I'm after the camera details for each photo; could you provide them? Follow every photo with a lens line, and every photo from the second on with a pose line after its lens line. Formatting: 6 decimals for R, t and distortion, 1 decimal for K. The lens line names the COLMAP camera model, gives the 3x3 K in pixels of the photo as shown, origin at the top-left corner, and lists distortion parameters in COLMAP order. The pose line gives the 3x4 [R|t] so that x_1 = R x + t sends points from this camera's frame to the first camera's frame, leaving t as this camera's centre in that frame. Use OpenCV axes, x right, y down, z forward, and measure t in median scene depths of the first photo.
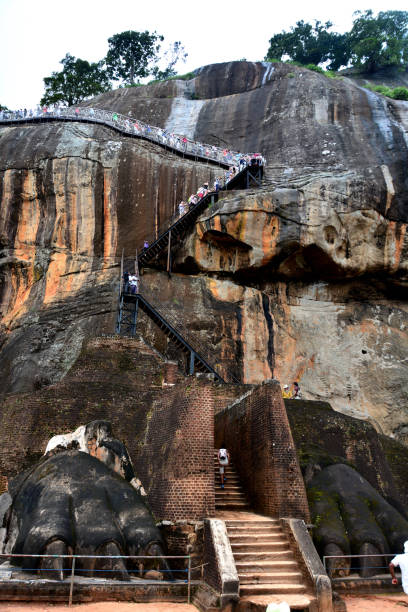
lens RADIAL K [[481.8, 0, 204.0], [0, 481.8, 306.0], [0, 0, 1]] dist [-0.043951, 0.008187]
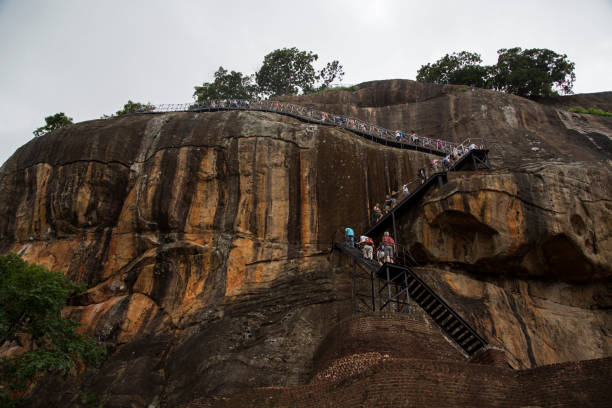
lens RADIAL K [[481.8, 0, 306.0], [0, 481.8, 204.0], [0, 0, 1]] dist [-0.043951, 0.008187]
pose [[0.997029, 0.052622, 0.056255, -0.247139], [-0.032475, 0.949364, -0.312495, 0.089816], [-0.069850, 0.309740, 0.948252, 0.189399]]
